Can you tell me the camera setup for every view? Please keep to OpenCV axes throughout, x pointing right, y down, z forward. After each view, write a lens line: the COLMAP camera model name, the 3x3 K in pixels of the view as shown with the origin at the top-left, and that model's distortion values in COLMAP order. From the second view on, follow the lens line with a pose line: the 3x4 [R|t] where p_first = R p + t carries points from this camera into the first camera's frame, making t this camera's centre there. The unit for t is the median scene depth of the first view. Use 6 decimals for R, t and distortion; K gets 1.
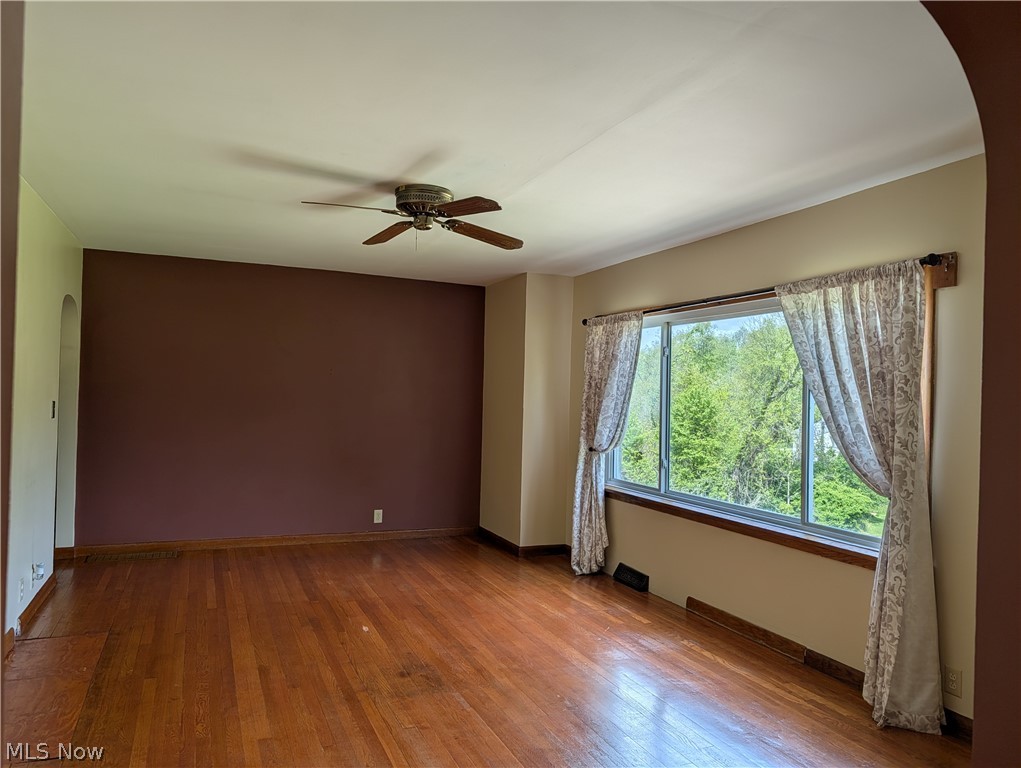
lens RADIAL K [[727.7, 0, 509.8], [0, 727.7, 386.1], [0, 0, 1]] dist [0.024192, -0.022558]
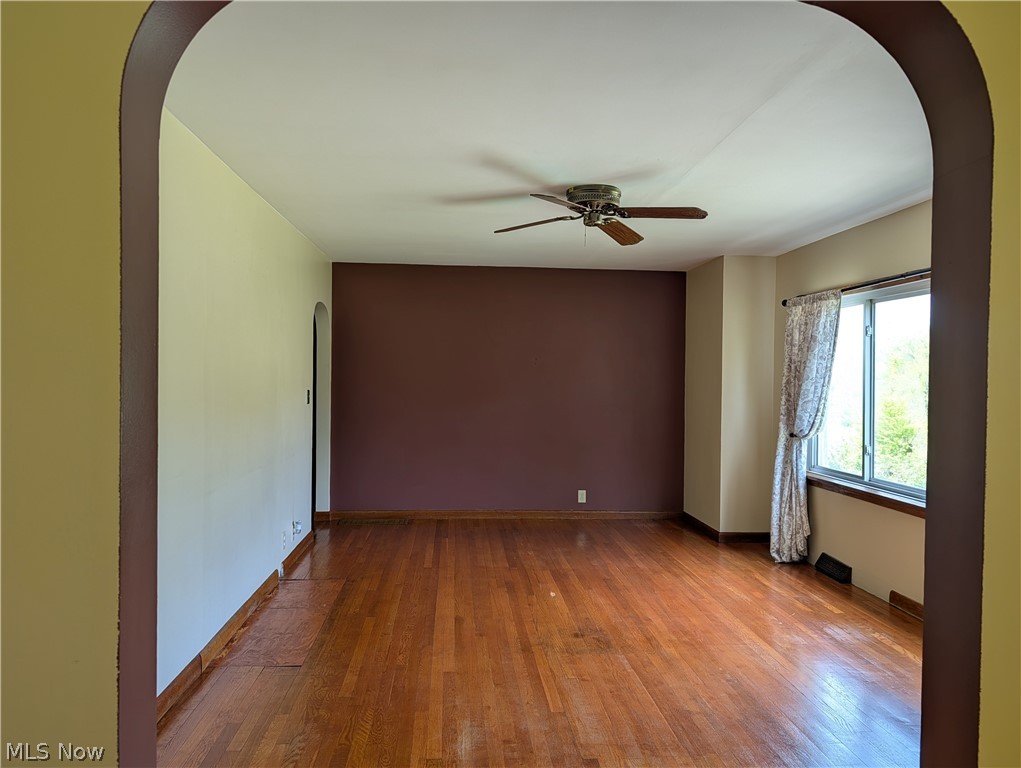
lens RADIAL K [[727.7, 0, 509.8], [0, 727.7, 386.1], [0, 0, 1]] dist [0.024192, -0.022558]
pose [[0.948178, -0.012598, -0.317490, 0.086896], [0.017502, 0.999767, 0.012599, 0.004498], [0.317257, -0.017503, 0.948178, -0.049885]]
